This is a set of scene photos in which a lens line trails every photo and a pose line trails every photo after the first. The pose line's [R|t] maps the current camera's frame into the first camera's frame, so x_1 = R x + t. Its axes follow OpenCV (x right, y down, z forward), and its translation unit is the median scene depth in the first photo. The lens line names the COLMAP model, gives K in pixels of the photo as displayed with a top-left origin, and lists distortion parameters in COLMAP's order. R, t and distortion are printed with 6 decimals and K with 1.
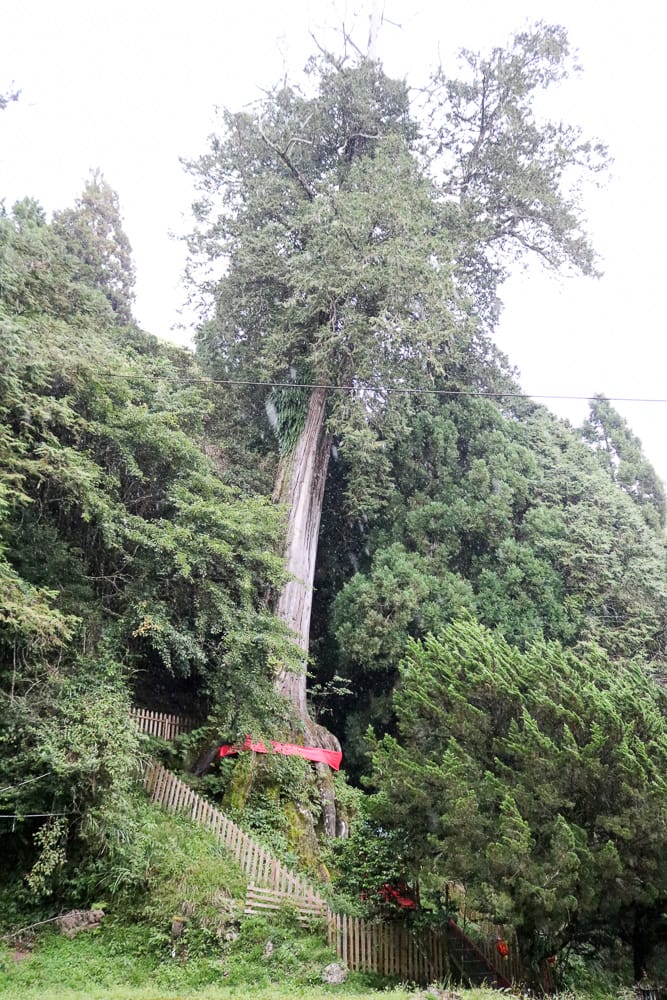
lens RADIAL K [[819.7, 0, 333.5], [0, 819.7, 500.0], [0, 0, 1]] dist [-0.007567, 0.023926]
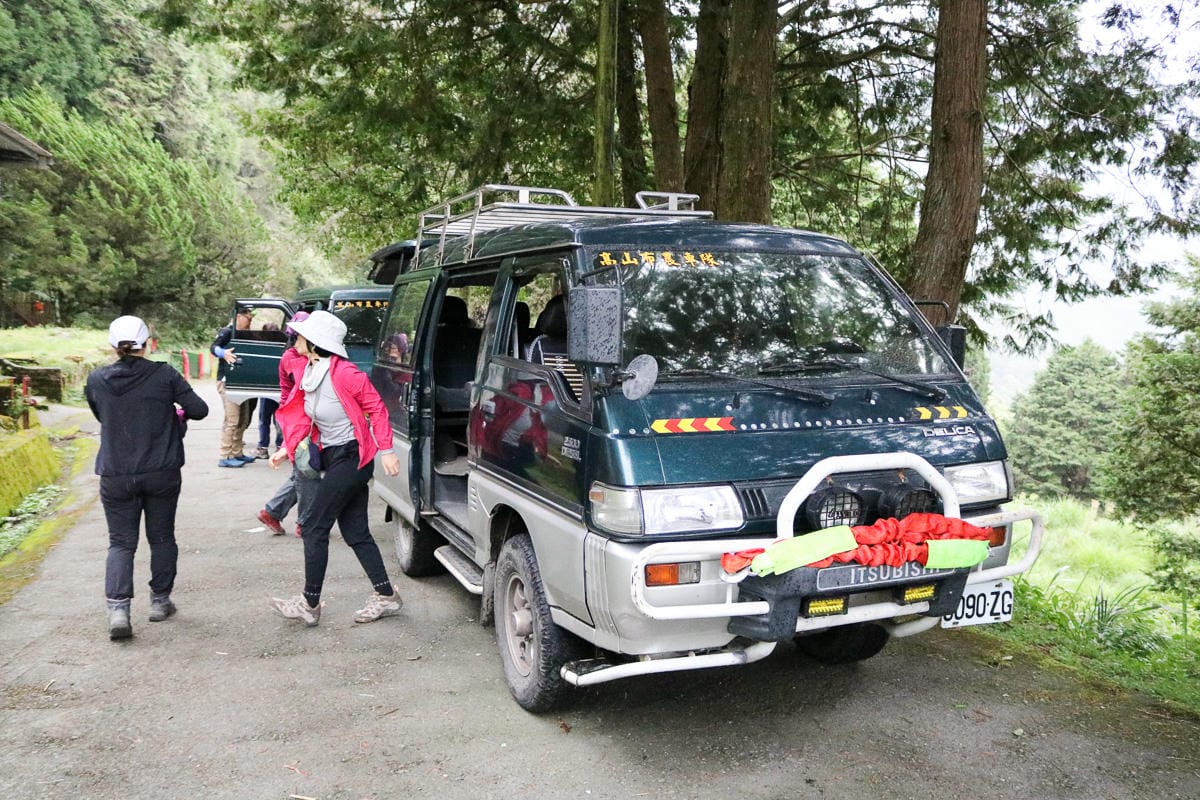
lens RADIAL K [[983.7, 0, 600.0], [0, 983.7, 400.0], [0, 0, 1]] dist [-0.007567, 0.023926]
pose [[0.679438, -0.045654, 0.732311, -0.515395], [-0.382984, 0.829247, 0.407029, -0.550542], [-0.625849, -0.557015, 0.545937, -0.916232]]
